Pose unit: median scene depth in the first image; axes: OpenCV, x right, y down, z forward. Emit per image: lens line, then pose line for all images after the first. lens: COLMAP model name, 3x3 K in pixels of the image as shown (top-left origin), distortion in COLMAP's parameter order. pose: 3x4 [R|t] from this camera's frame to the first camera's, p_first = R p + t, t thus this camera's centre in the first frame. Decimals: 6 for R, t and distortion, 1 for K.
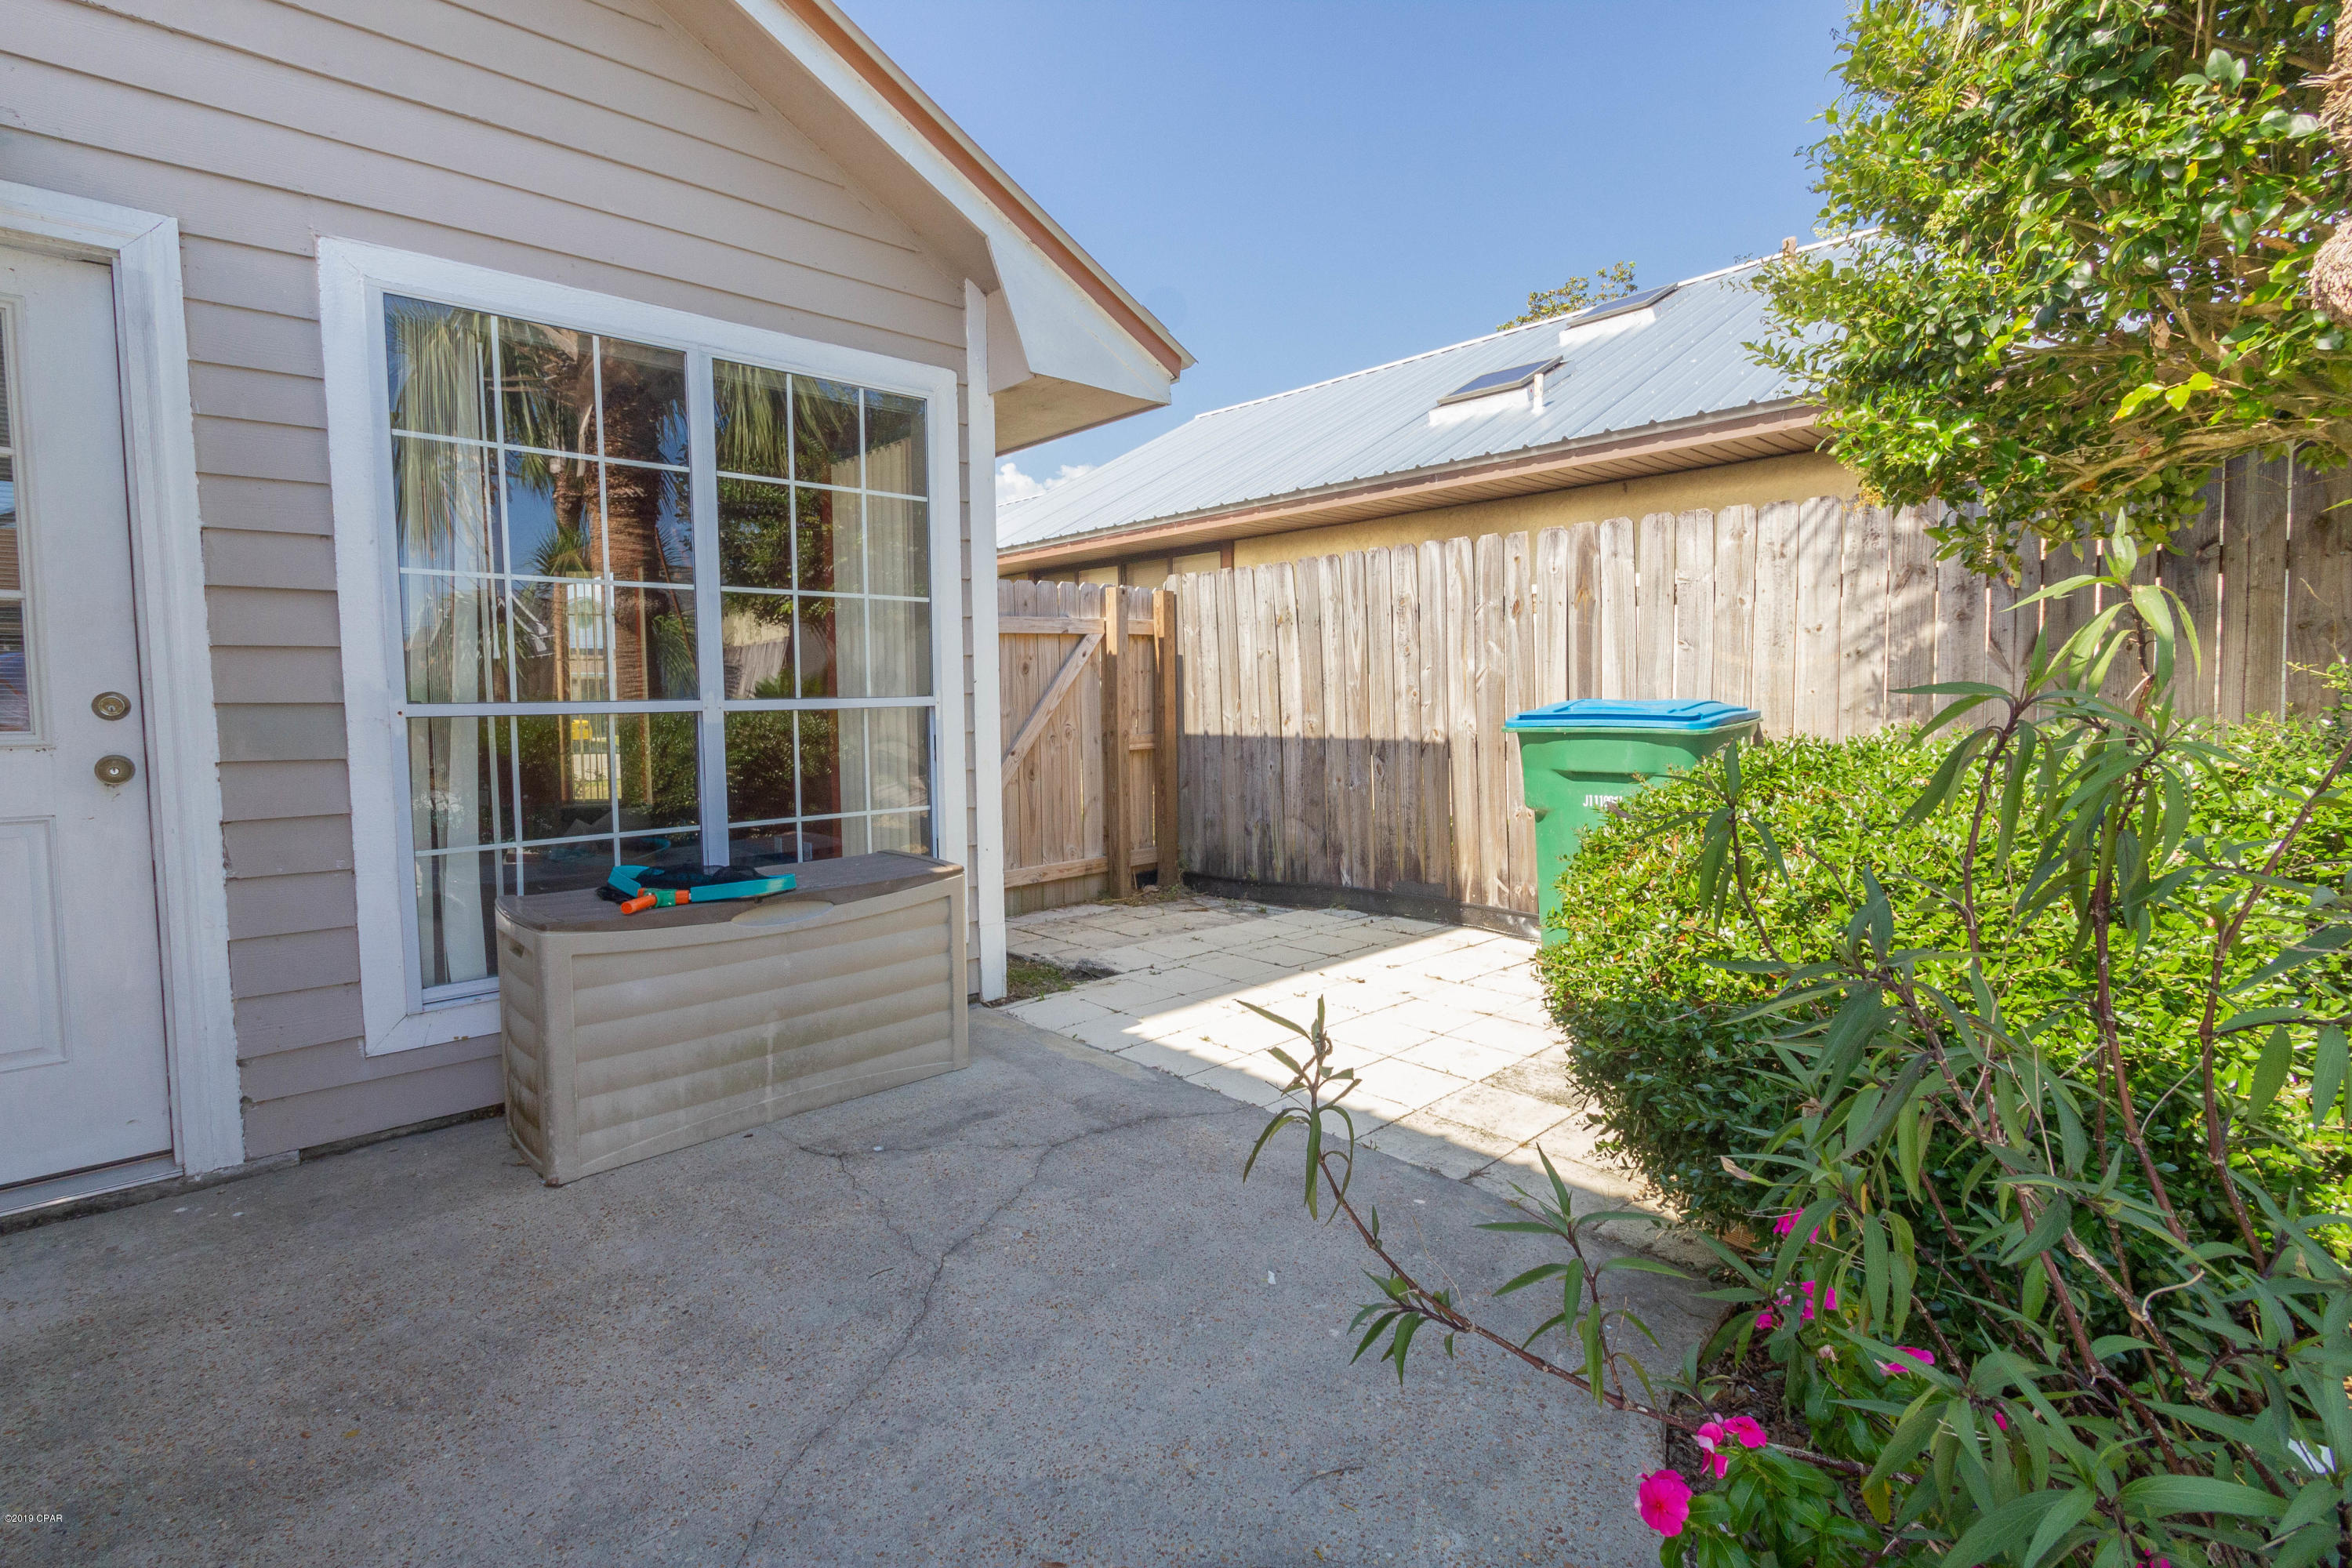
lens RADIAL K [[1076.8, 0, 1134.0], [0, 1076.8, 758.7], [0, 0, 1]] dist [0.004623, -0.005626]
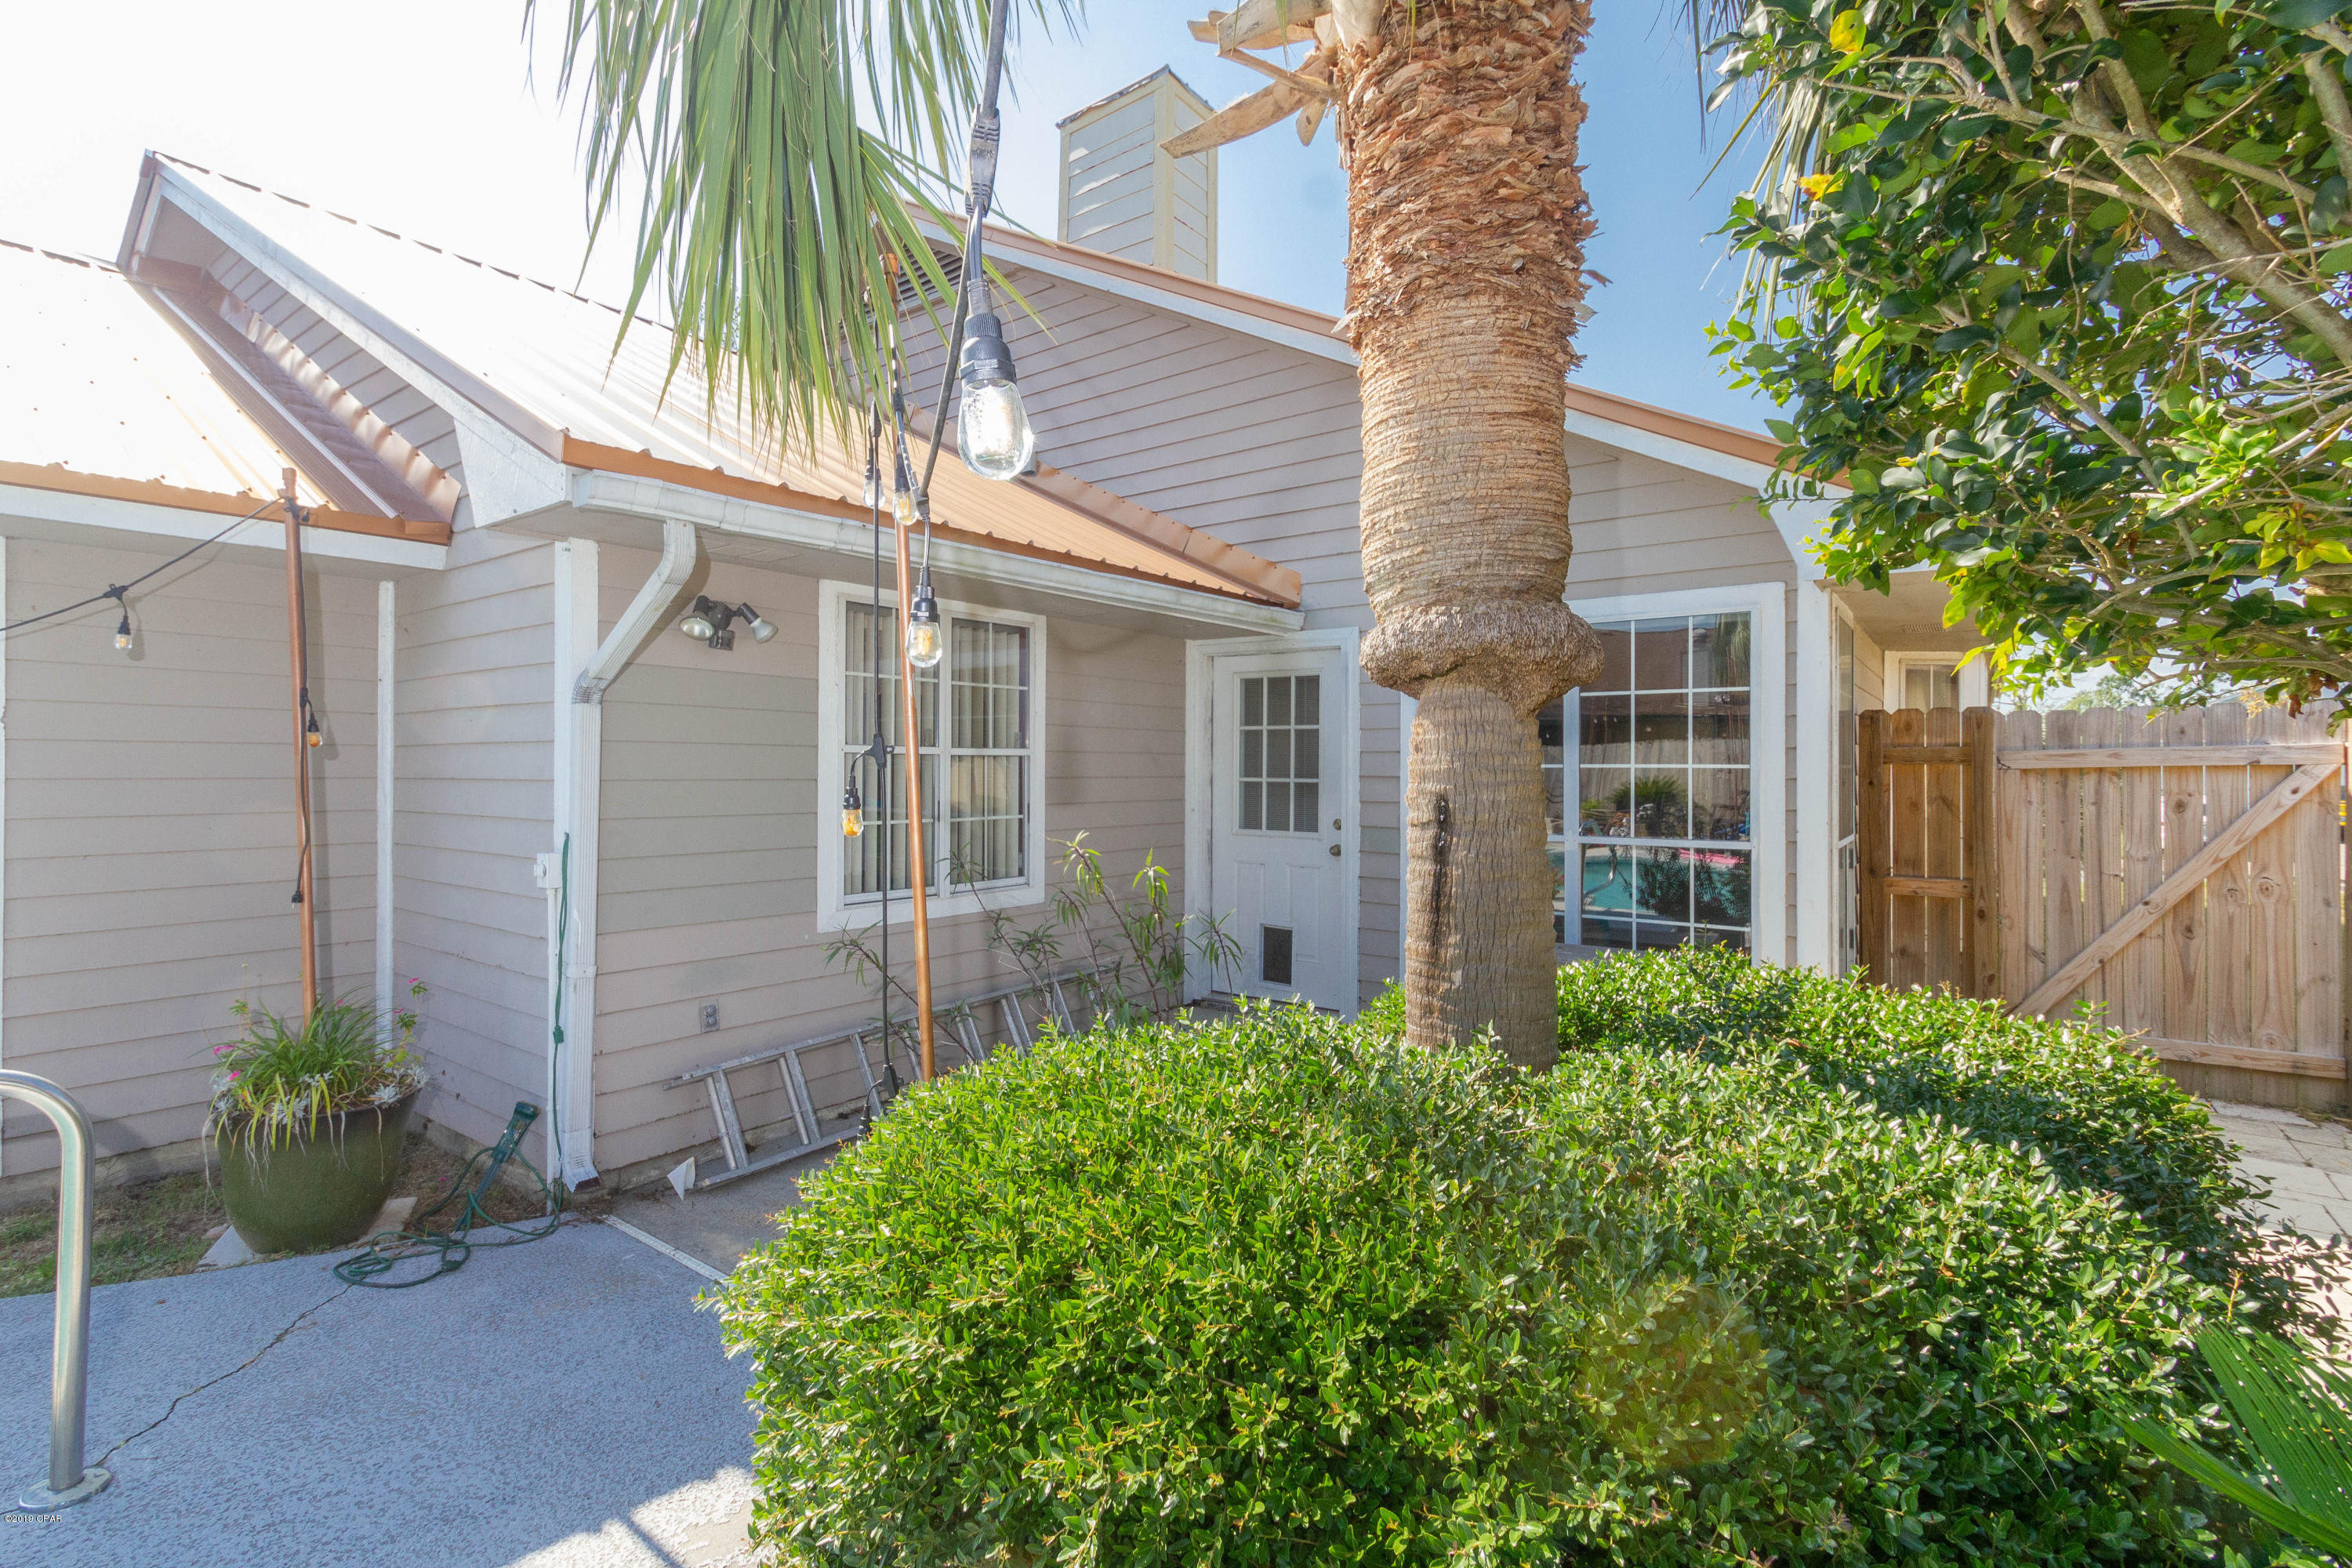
lens RADIAL K [[1076.8, 0, 1134.0], [0, 1076.8, 758.7], [0, 0, 1]] dist [0.004623, -0.005626]
pose [[0.173586, 0.005348, -0.984804, 0.944379], [-0.061516, 0.998091, -0.005423, -0.105504], [0.982896, 0.061522, 0.173584, 0.059938]]
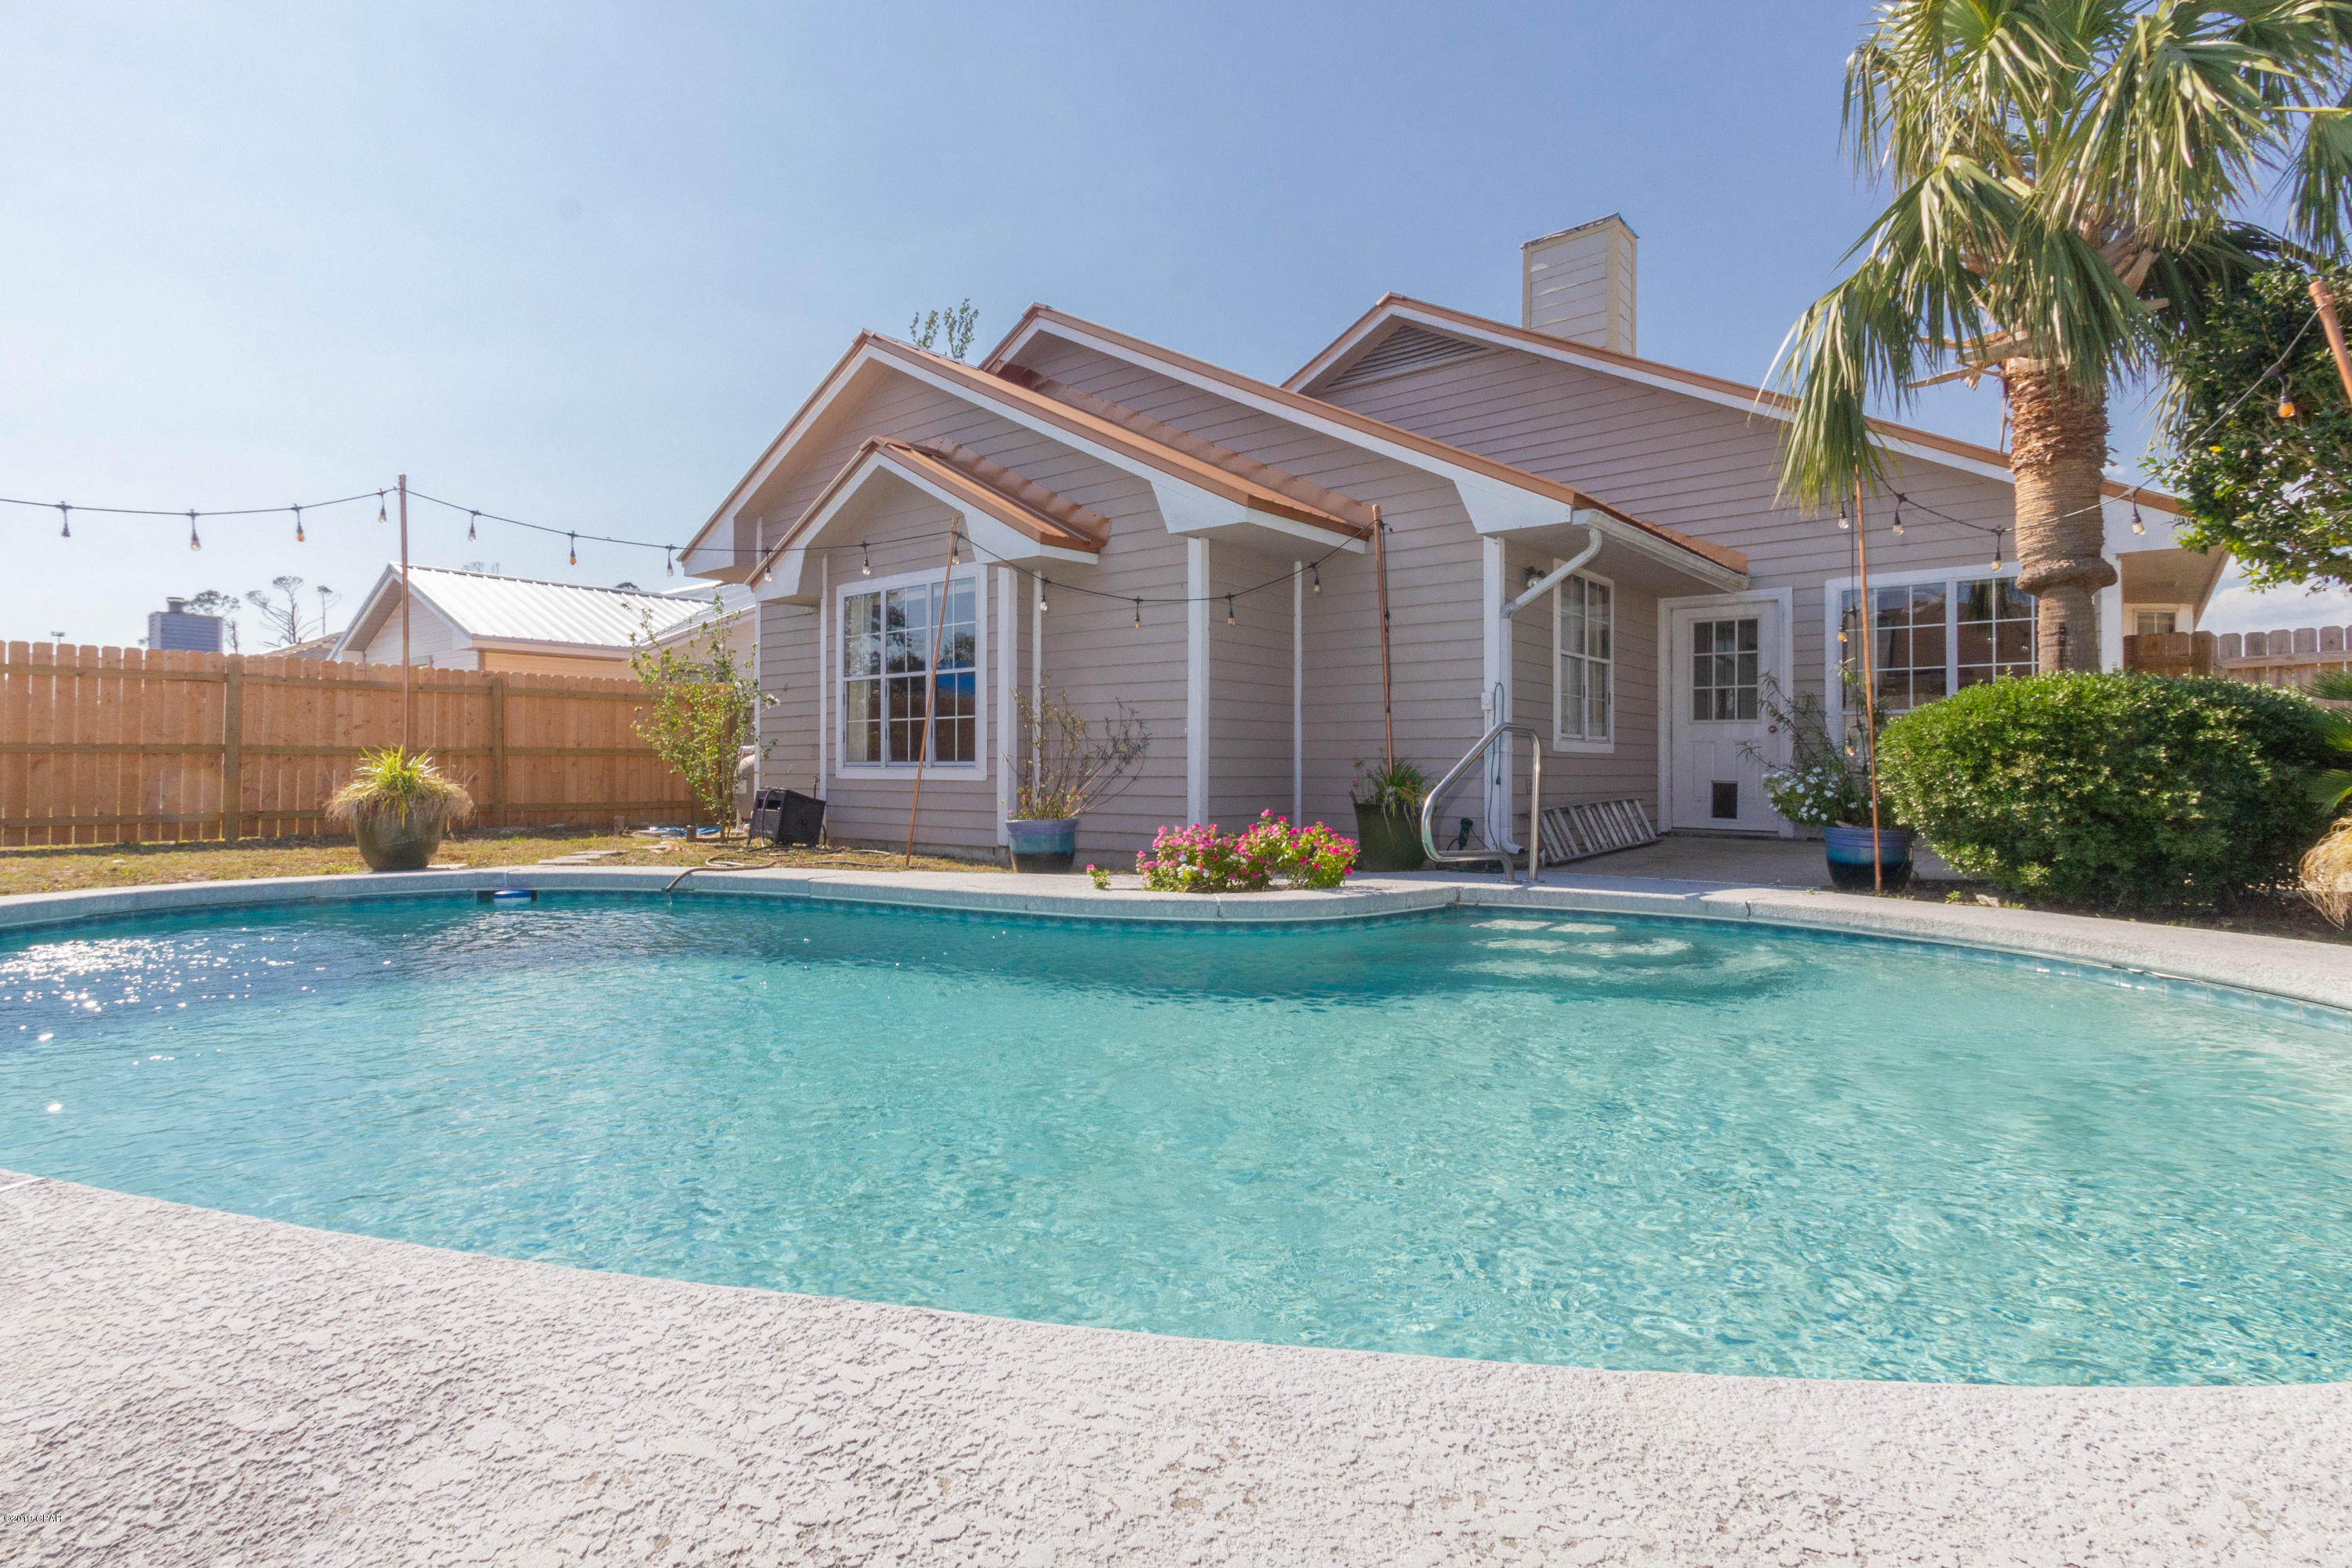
lens RADIAL K [[1109.9, 0, 1175.6], [0, 1109.9, 749.3], [0, 0, 1]] dist [0.000127, -0.000646]
pose [[0.129332, 0.002752, -0.991598, 1.844346], [-0.057438, 0.998338, -0.004721, 0.151124], [0.989936, 0.057566, 0.129275, -1.112560]]
